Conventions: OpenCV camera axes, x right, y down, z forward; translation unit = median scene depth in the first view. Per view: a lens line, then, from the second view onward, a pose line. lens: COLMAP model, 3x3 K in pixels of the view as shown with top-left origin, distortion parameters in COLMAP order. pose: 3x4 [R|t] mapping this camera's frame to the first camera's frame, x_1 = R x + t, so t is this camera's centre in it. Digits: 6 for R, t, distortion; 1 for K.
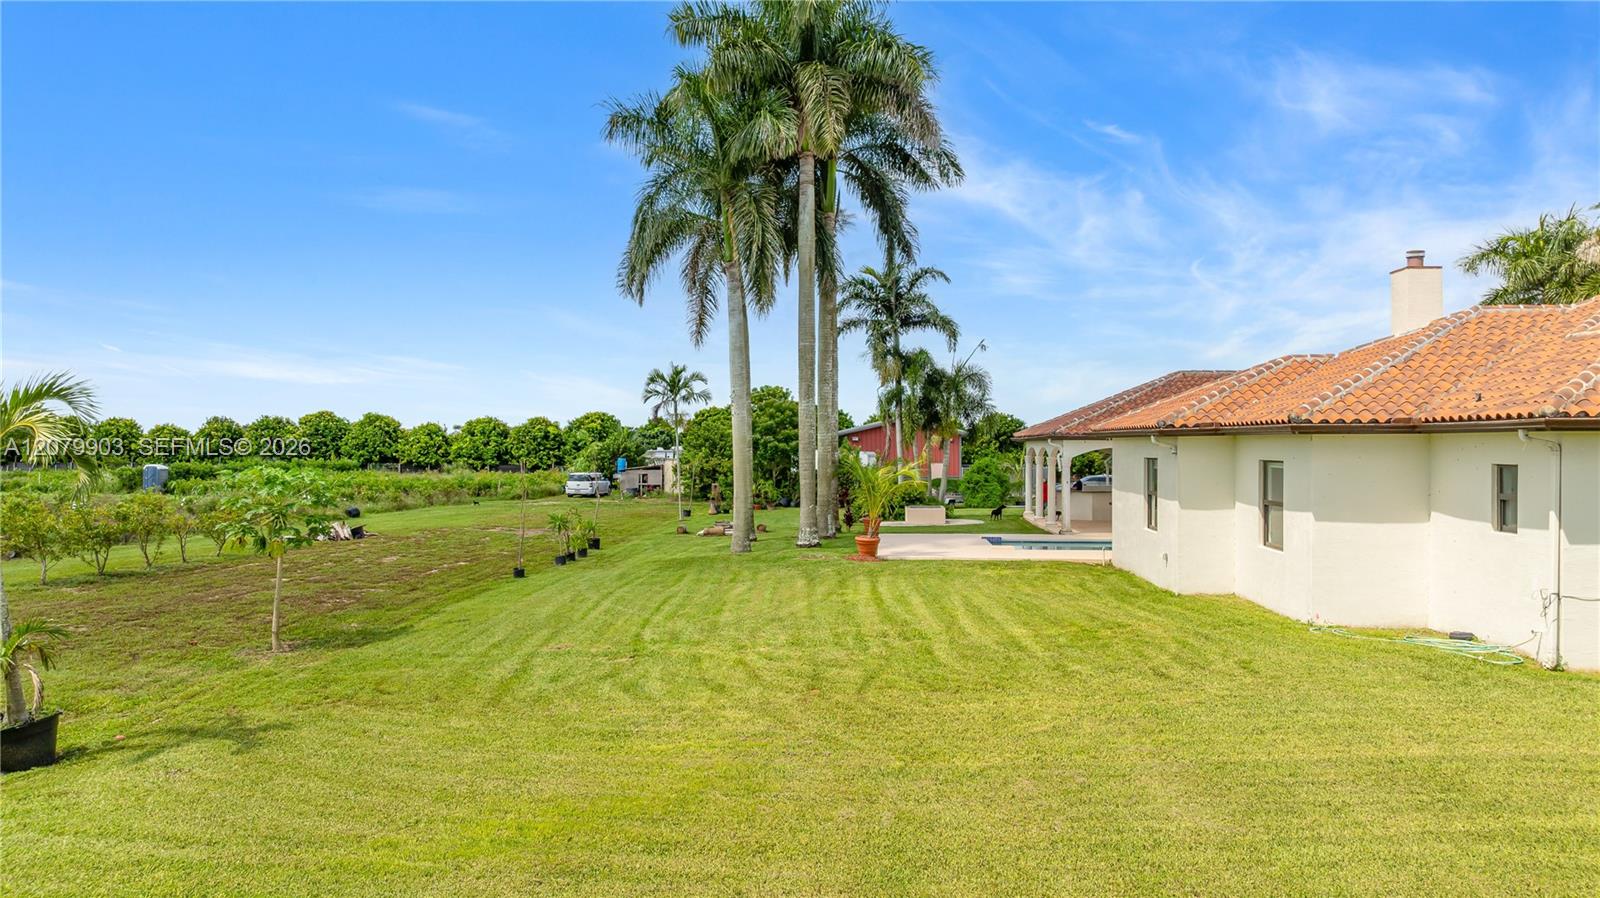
lens RADIAL K [[1133.4, 0, 798.1], [0, 1133.4, 444.5], [0, 0, 1]] dist [-0.038215, 0.035843]
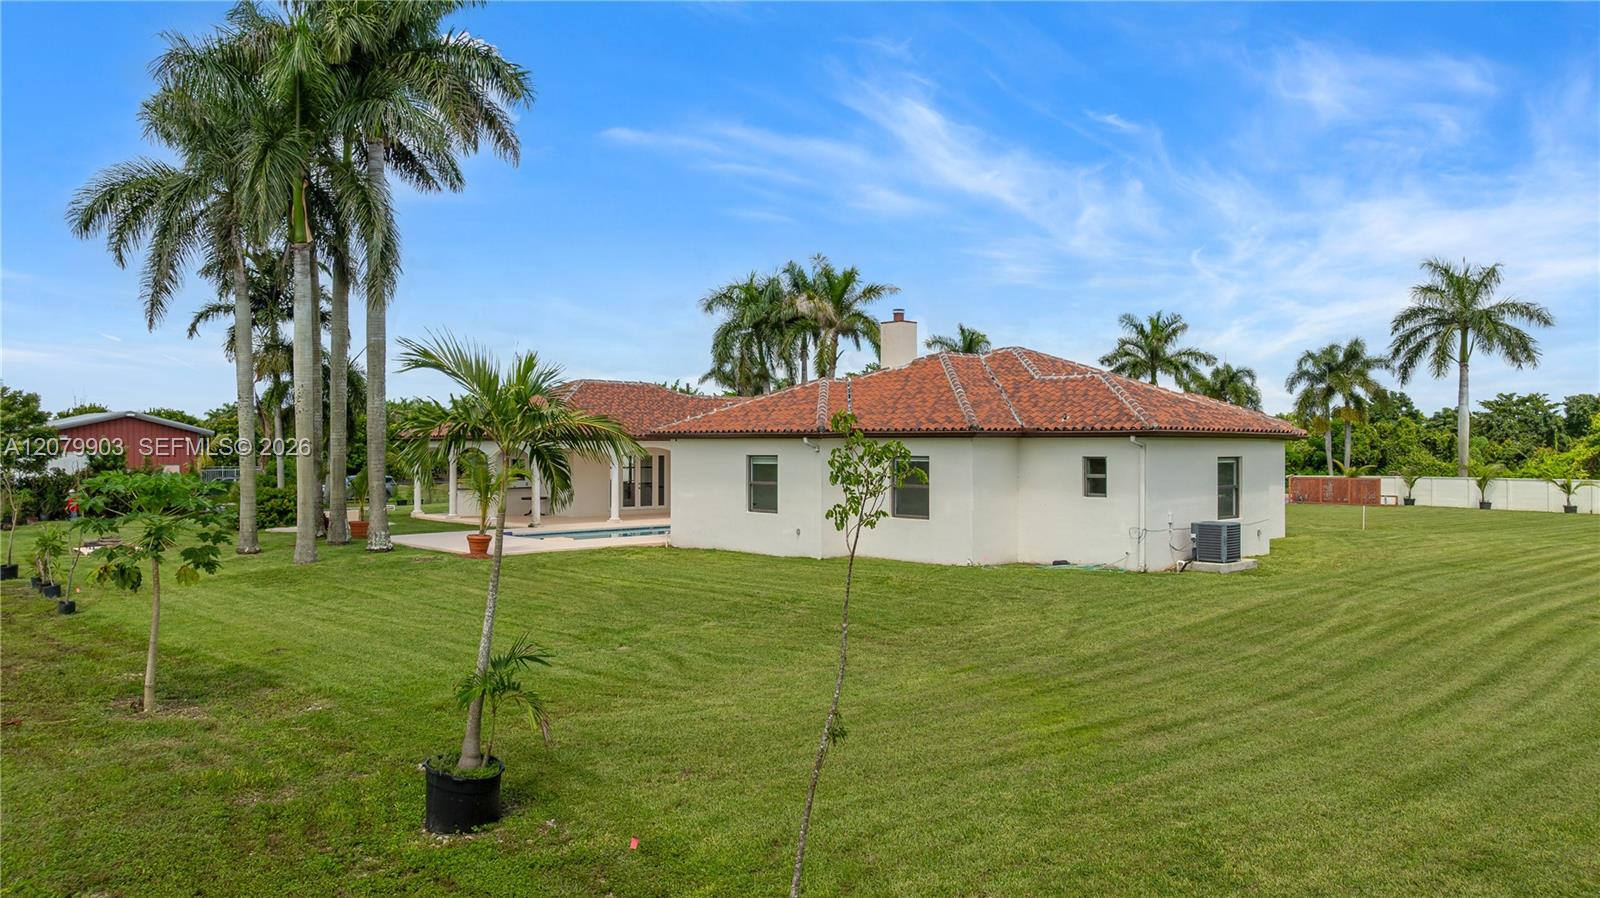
lens RADIAL K [[1133.4, 0, 794.2], [0, 1133.4, 449.7], [0, 0, 1]] dist [-0.038215, 0.035843]
pose [[0.664875, -0.001466, 0.746954, -0.515345], [-0.001983, 0.999991, 0.003727, 0.000385], [-0.746952, -0.003959, 0.664866, 0.113314]]
